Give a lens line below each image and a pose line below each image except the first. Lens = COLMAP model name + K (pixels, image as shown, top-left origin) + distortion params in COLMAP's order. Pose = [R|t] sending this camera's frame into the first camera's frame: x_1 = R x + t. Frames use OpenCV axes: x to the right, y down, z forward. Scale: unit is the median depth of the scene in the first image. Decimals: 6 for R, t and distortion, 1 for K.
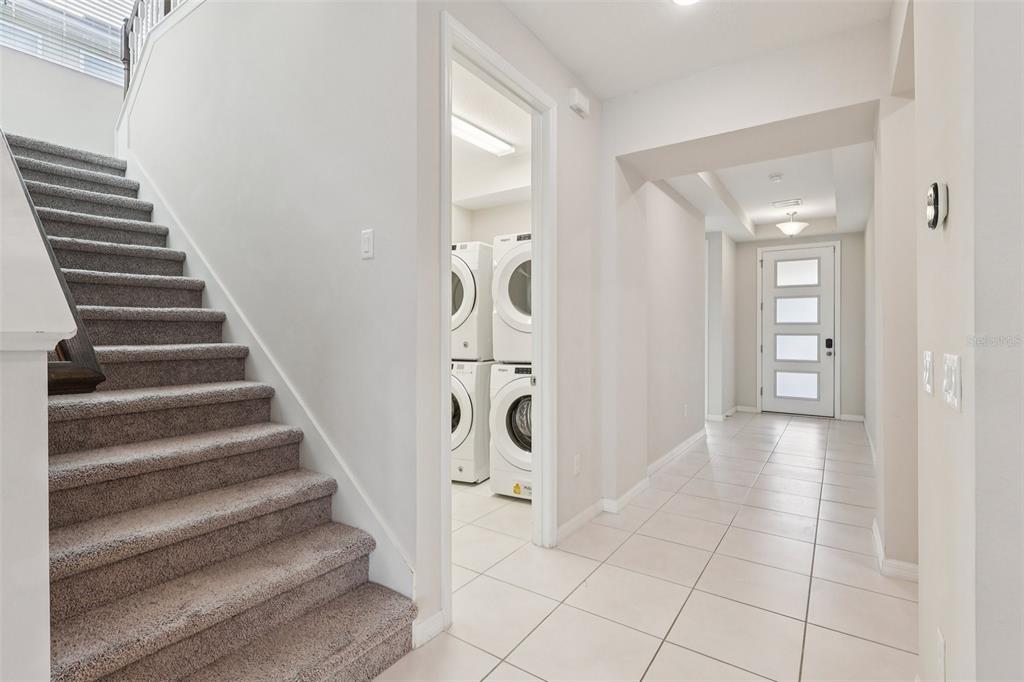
lens RADIAL K [[480.6, 0, 513.1], [0, 480.6, 335.7], [0, 0, 1]] dist [-0.001140, -0.001067]
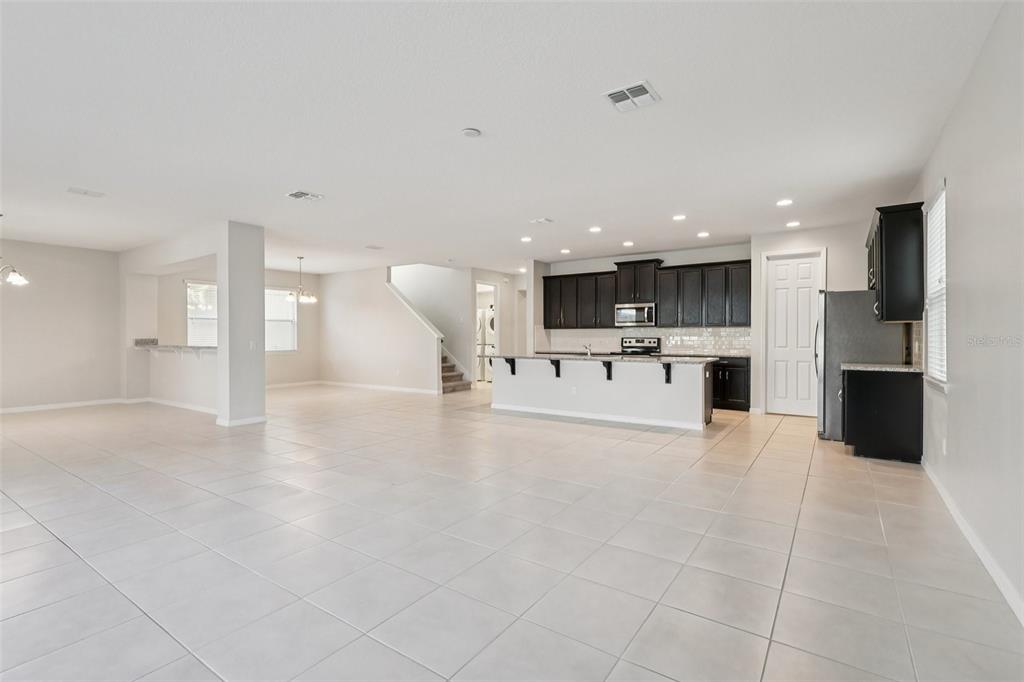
lens RADIAL K [[480.6, 0, 508.8], [0, 480.6, 340.3], [0, 0, 1]] dist [-0.001140, -0.001067]
pose [[0.999914, -0.000832, -0.013082, 0.184280], [0.000934, 0.999969, 0.007768, -0.006206], [0.013076, -0.007780, 0.999884, -2.661370]]
